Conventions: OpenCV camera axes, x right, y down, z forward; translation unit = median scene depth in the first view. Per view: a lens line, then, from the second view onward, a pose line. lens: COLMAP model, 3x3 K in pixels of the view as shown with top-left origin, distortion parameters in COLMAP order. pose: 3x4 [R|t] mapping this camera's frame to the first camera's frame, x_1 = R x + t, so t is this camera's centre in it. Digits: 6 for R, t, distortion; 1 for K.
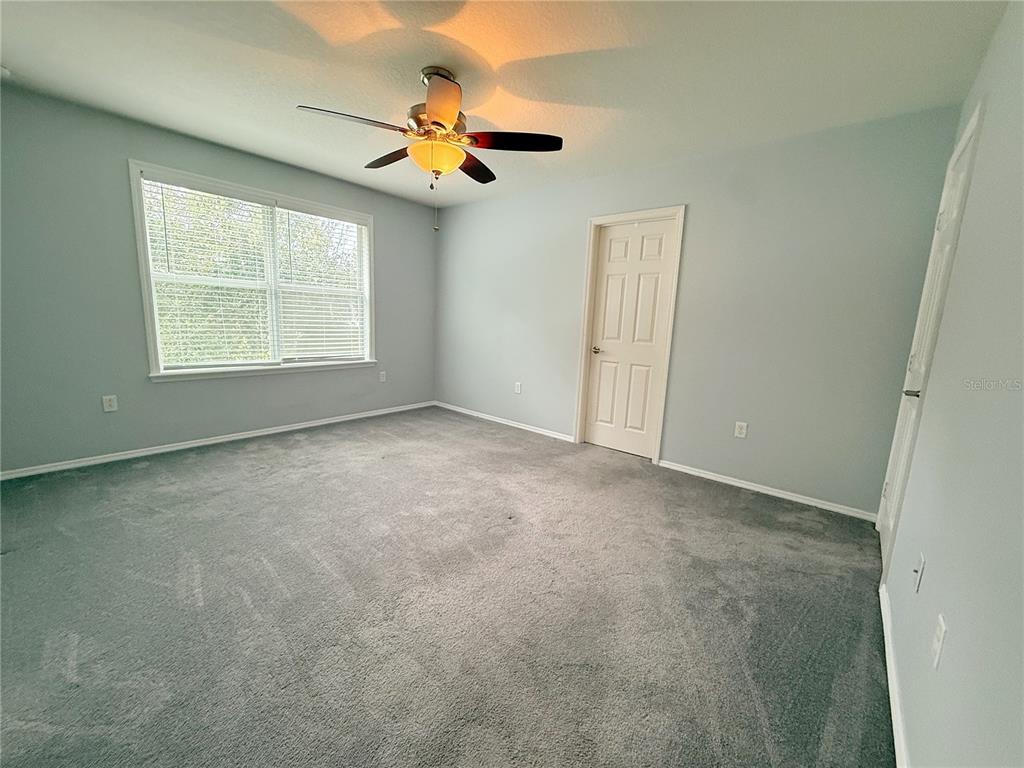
lens RADIAL K [[398.4, 0, 512.0], [0, 398.4, 384.0], [0, 0, 1]] dist [-0.000032, -0.000140]
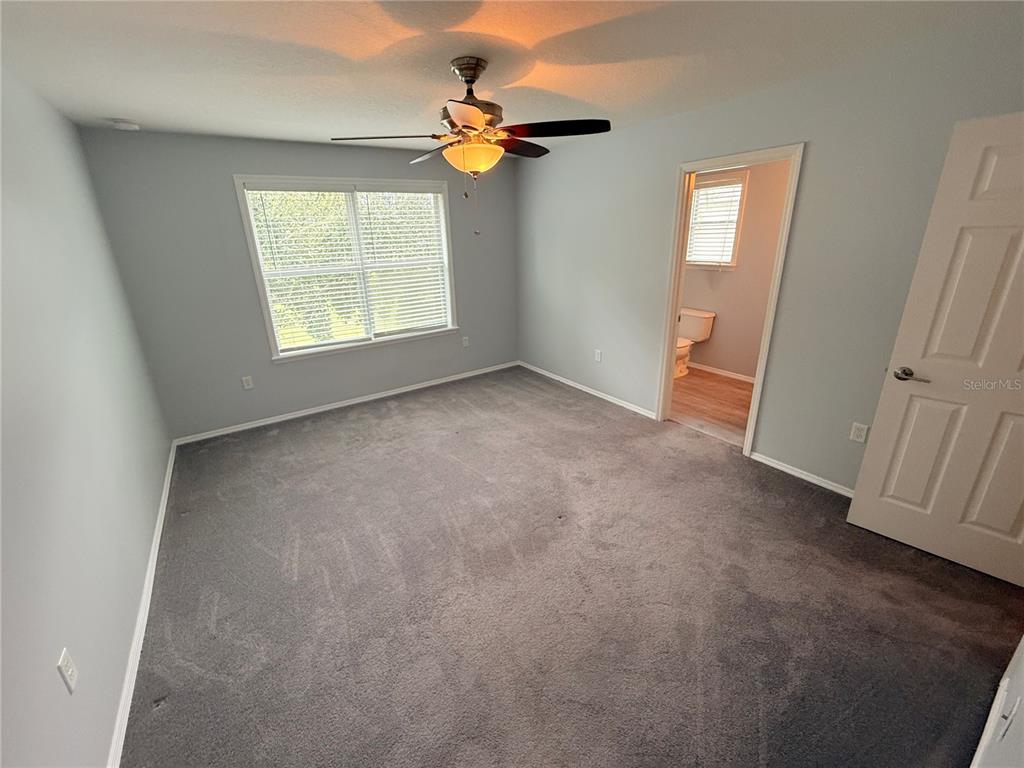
lens RADIAL K [[411.1, 0, 507.6], [0, 411.1, 370.3], [0, 0, 1]] dist [0.001453, 0.000001]
pose [[0.958062, 0.020692, -0.285814, 0.142315], [0.024288, 0.987937, 0.152938, -0.176425], [0.285531, -0.153466, 0.946002, 0.024632]]
